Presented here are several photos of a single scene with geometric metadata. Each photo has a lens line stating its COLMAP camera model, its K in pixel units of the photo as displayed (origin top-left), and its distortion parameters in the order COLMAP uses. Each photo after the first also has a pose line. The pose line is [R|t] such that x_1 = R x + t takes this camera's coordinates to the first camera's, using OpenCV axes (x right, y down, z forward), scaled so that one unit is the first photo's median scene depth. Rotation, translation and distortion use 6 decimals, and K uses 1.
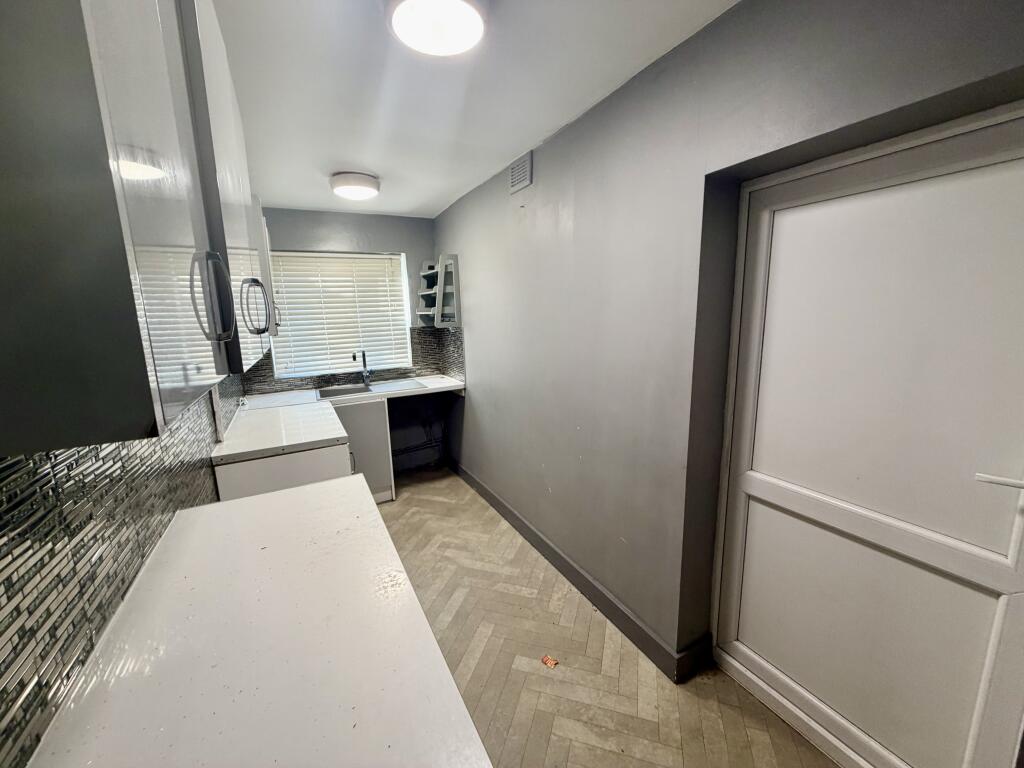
lens RADIAL K [[407.2, 0, 507.7], [0, 407.2, 384.0], [0, 0, 1]] dist [0.001356, 0.000411]
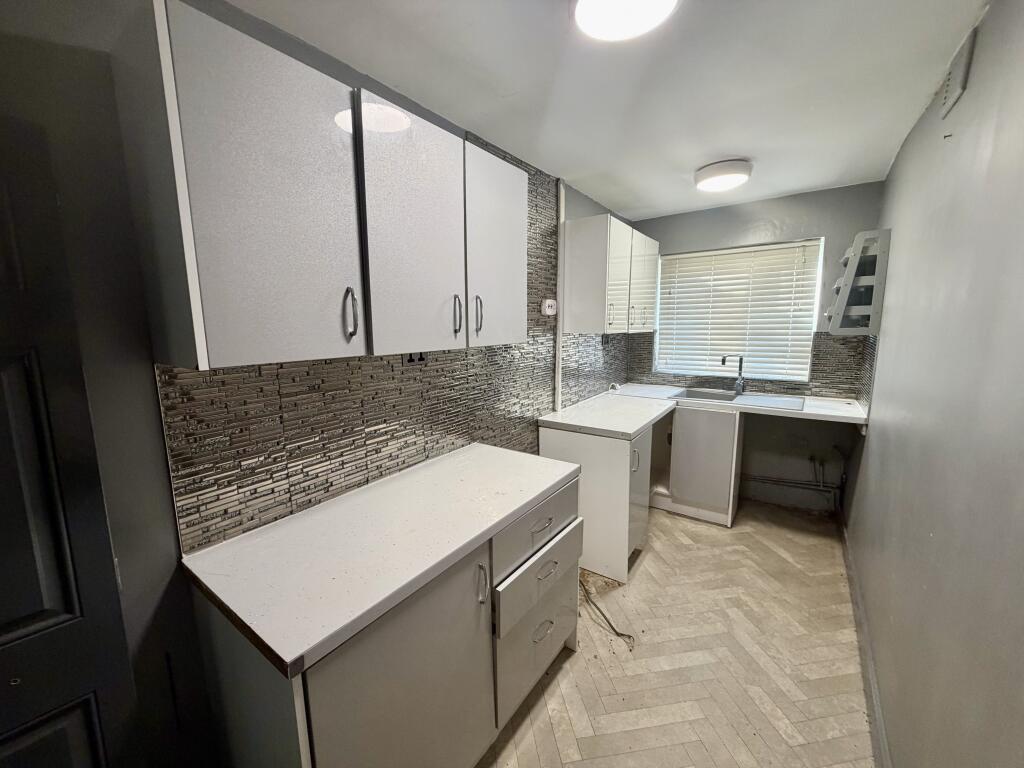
lens RADIAL K [[407.2, 0, 508.9], [0, 407.2, 382.5], [0, 0, 1]] dist [0.001356, 0.000411]
pose [[0.450858, 0.161844, -0.877800, 0.227971], [-0.156165, 0.982559, 0.100949, -0.035821], [0.878828, 0.091568, 0.468269, 0.146463]]
